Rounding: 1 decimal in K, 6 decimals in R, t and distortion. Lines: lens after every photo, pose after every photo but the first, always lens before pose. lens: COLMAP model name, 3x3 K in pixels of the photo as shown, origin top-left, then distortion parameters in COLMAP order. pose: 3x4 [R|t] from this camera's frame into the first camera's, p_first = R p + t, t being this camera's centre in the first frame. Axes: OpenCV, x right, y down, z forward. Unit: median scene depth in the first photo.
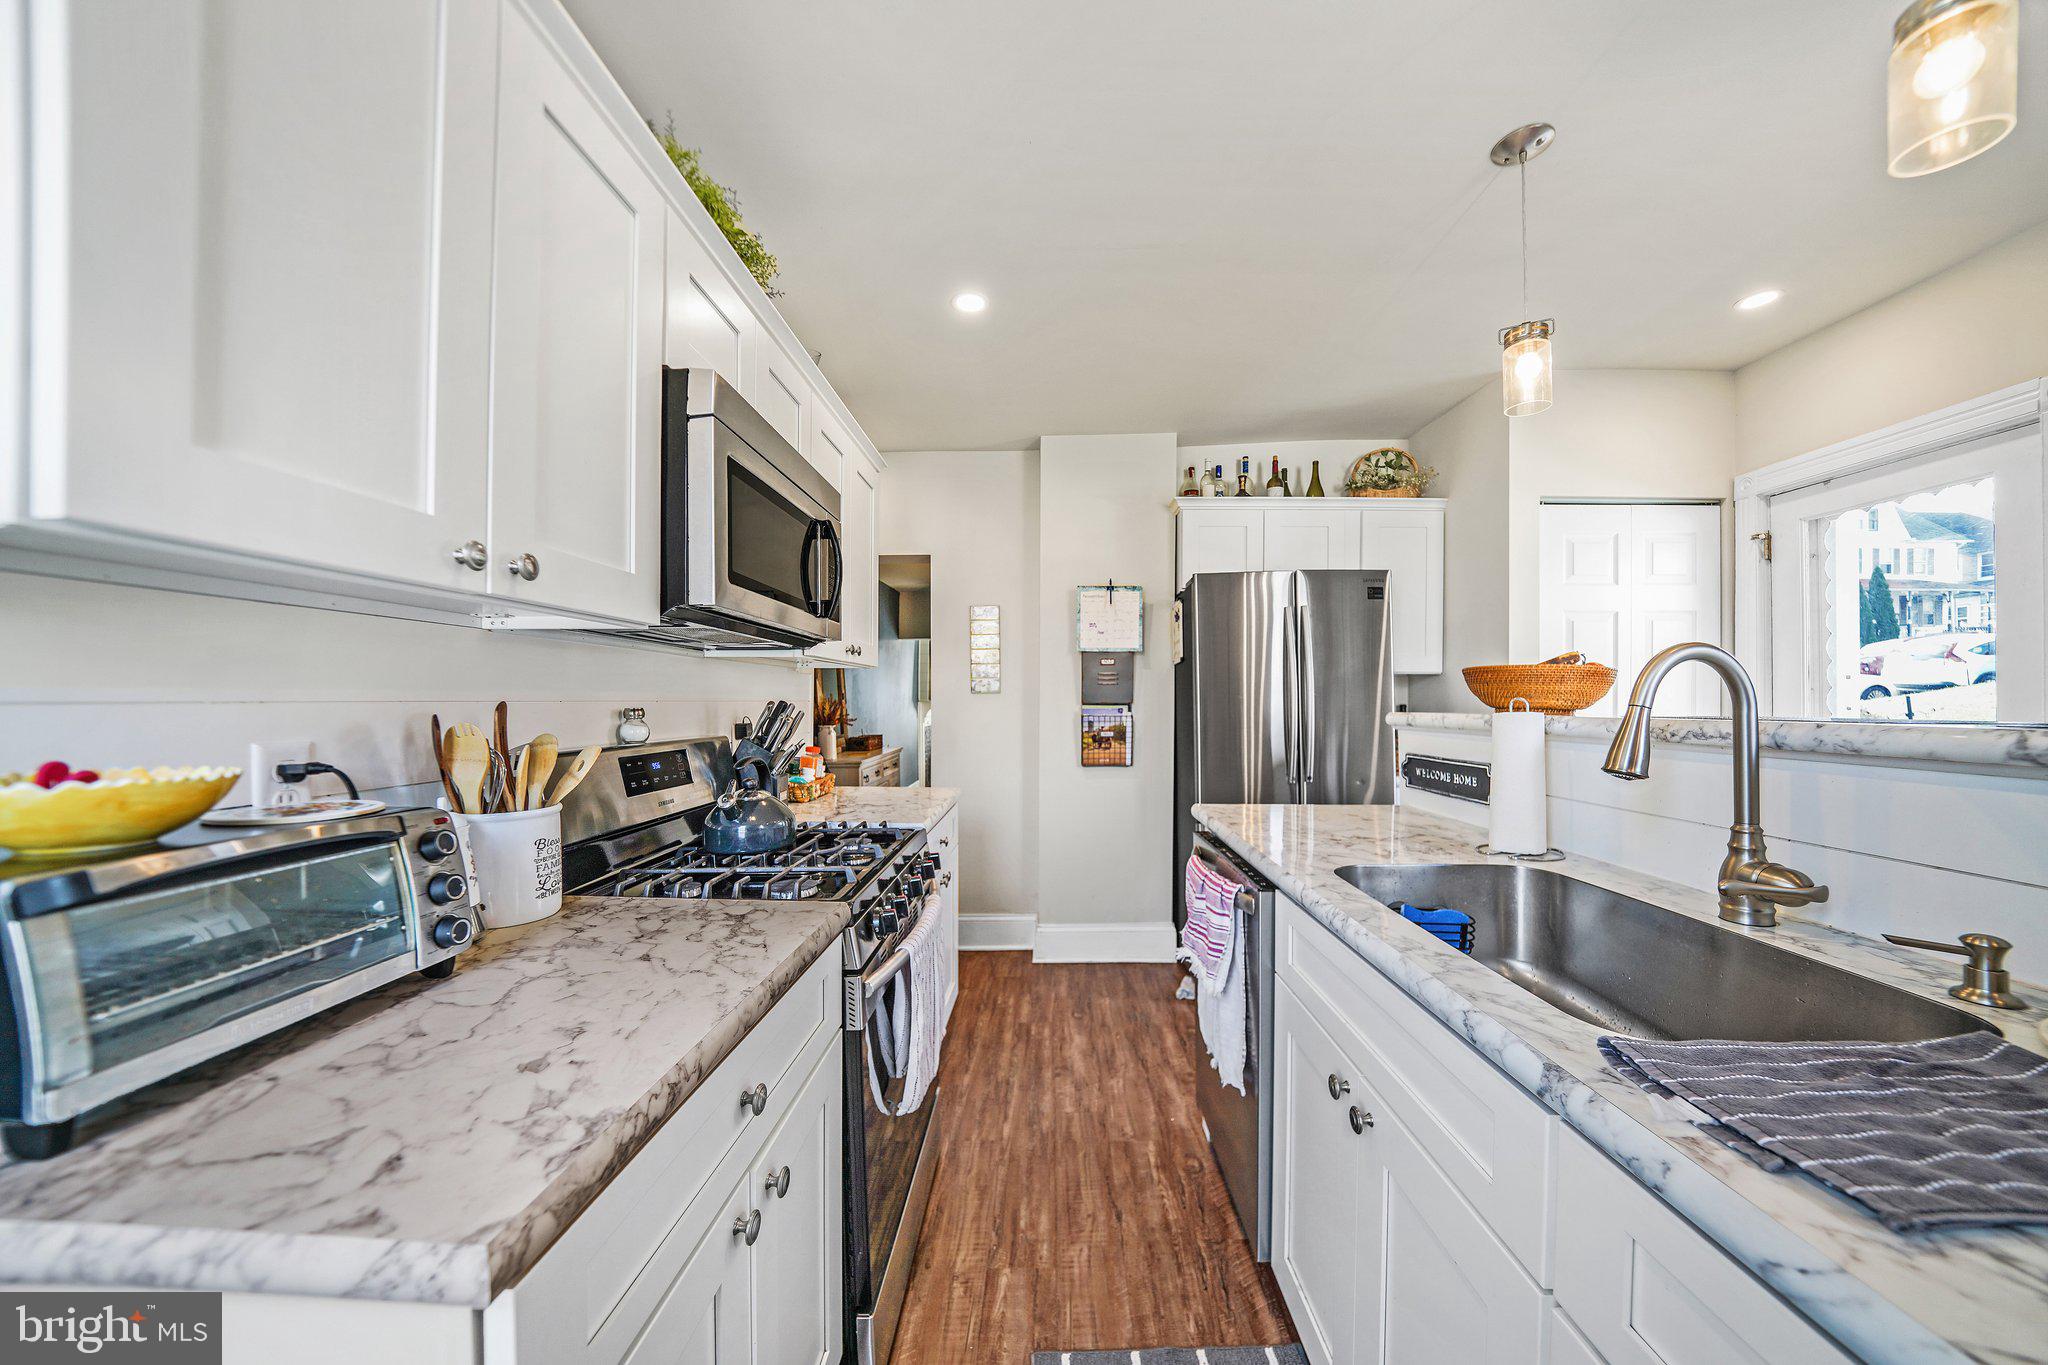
lens RADIAL K [[713.5, 0, 1026.6], [0, 713.5, 697.4], [0, 0, 1]] dist [-0.021495, 0.001196]
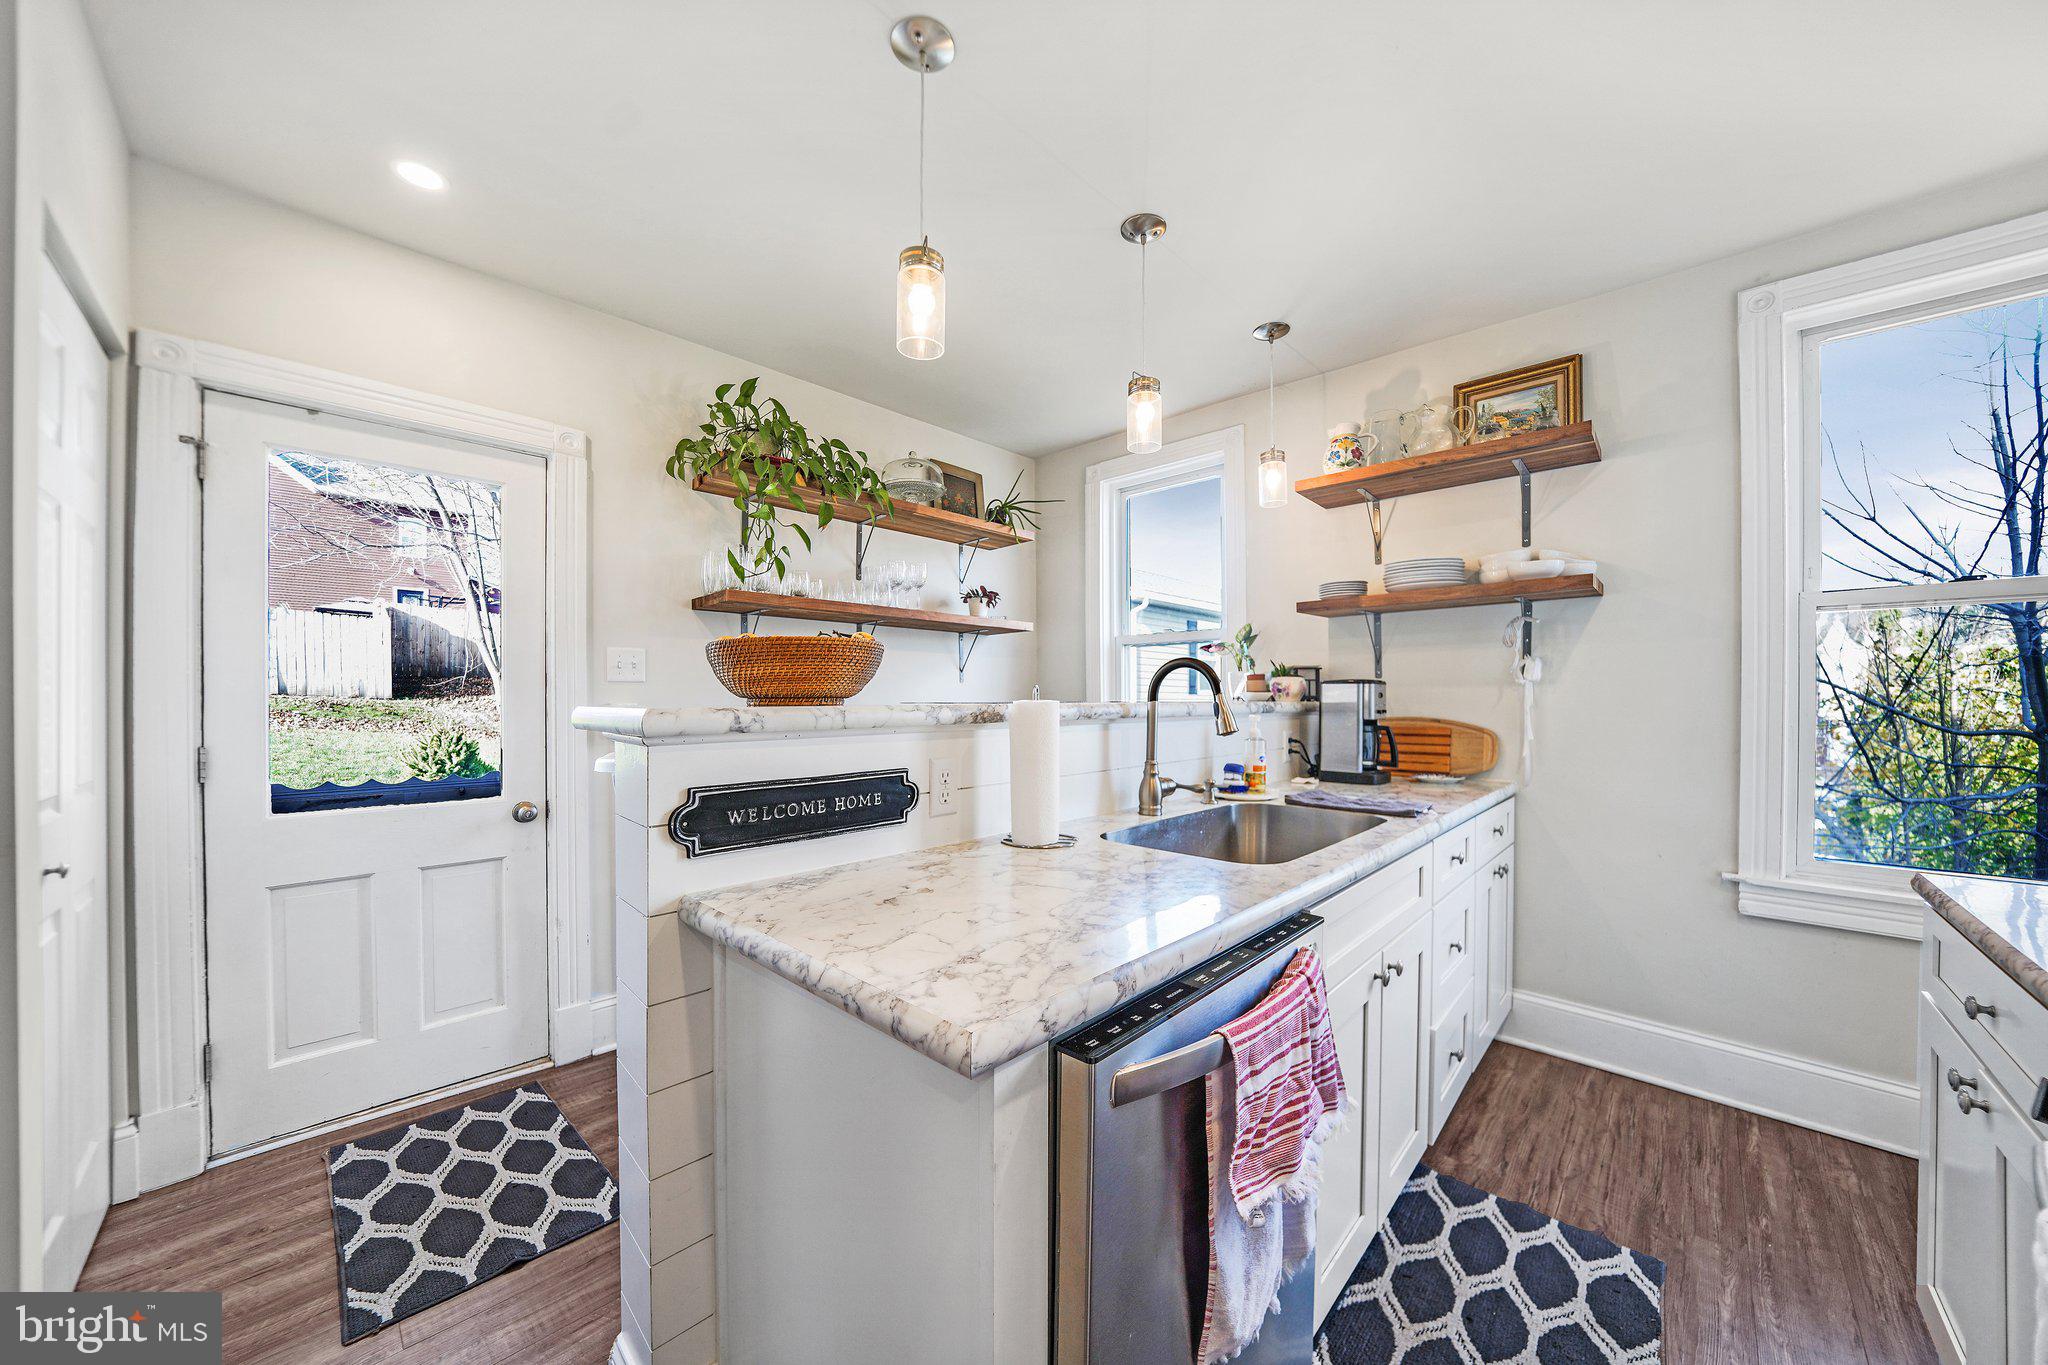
lens RADIAL K [[713.5, 0, 1027.7], [0, 713.5, 701.8], [0, 0, 1]] dist [-0.021495, 0.001196]
pose [[-0.745833, -0.005170, 0.666113, 0.030868], [-0.004055, 0.999987, 0.003220, 0.016380], [-0.666120, -0.000300, -0.745844, 1.419338]]
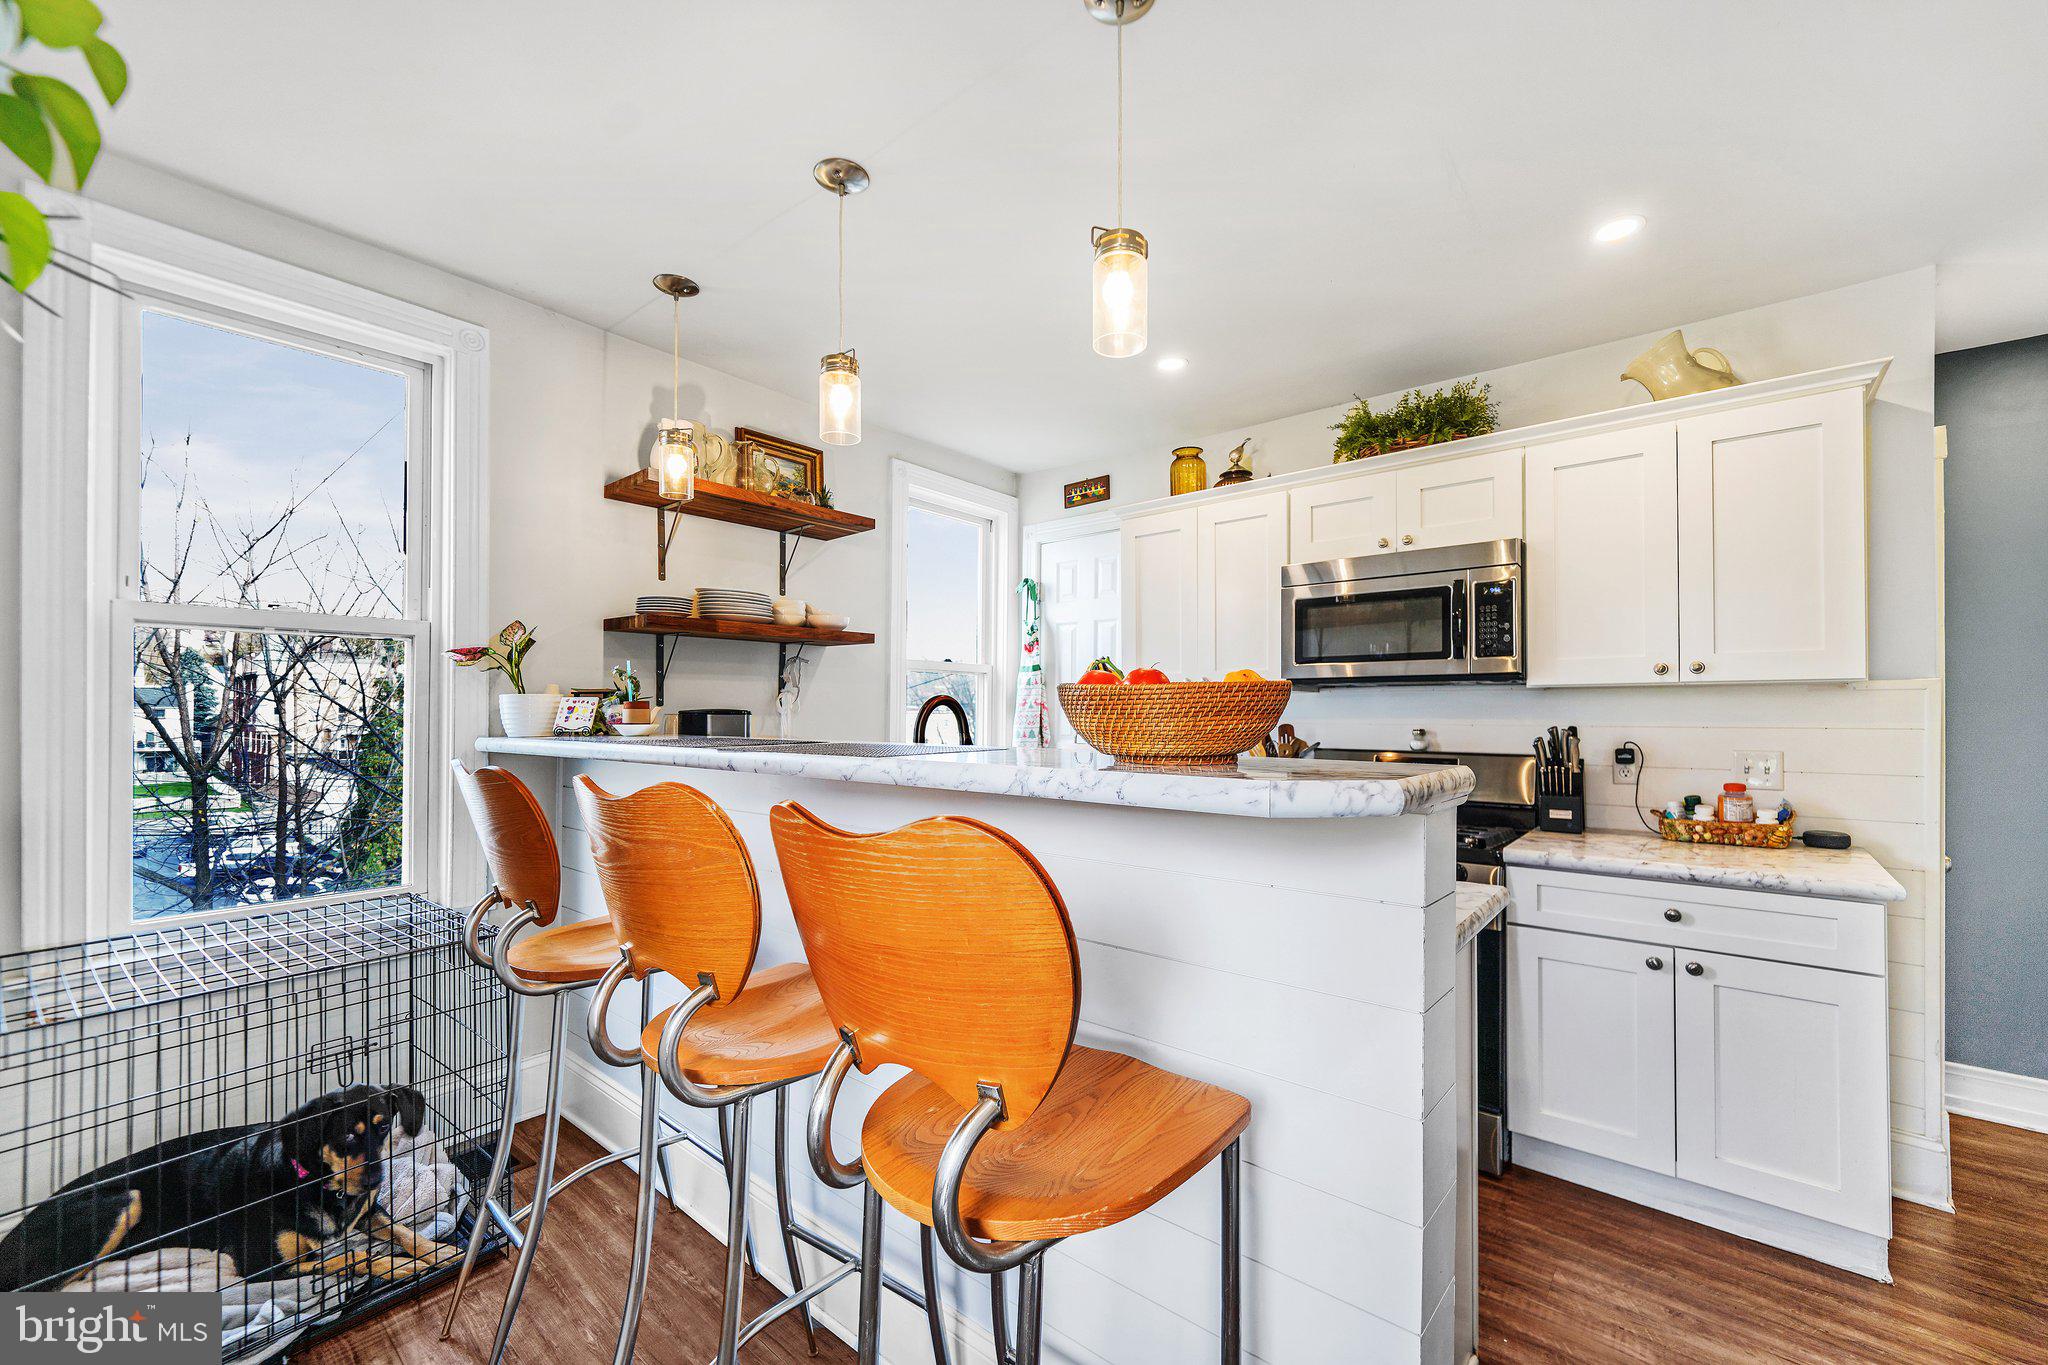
lens RADIAL K [[811.7, 0, 1027.8], [0, 811.7, 702.9], [0, 0, 1]] dist [-0.019505, -0.000053]
pose [[-0.612591, -0.010649, -0.790328, 1.328129], [0.000009, 0.999909, -0.013480, -0.017901], [0.790400, -0.008265, -0.612536, 1.296270]]
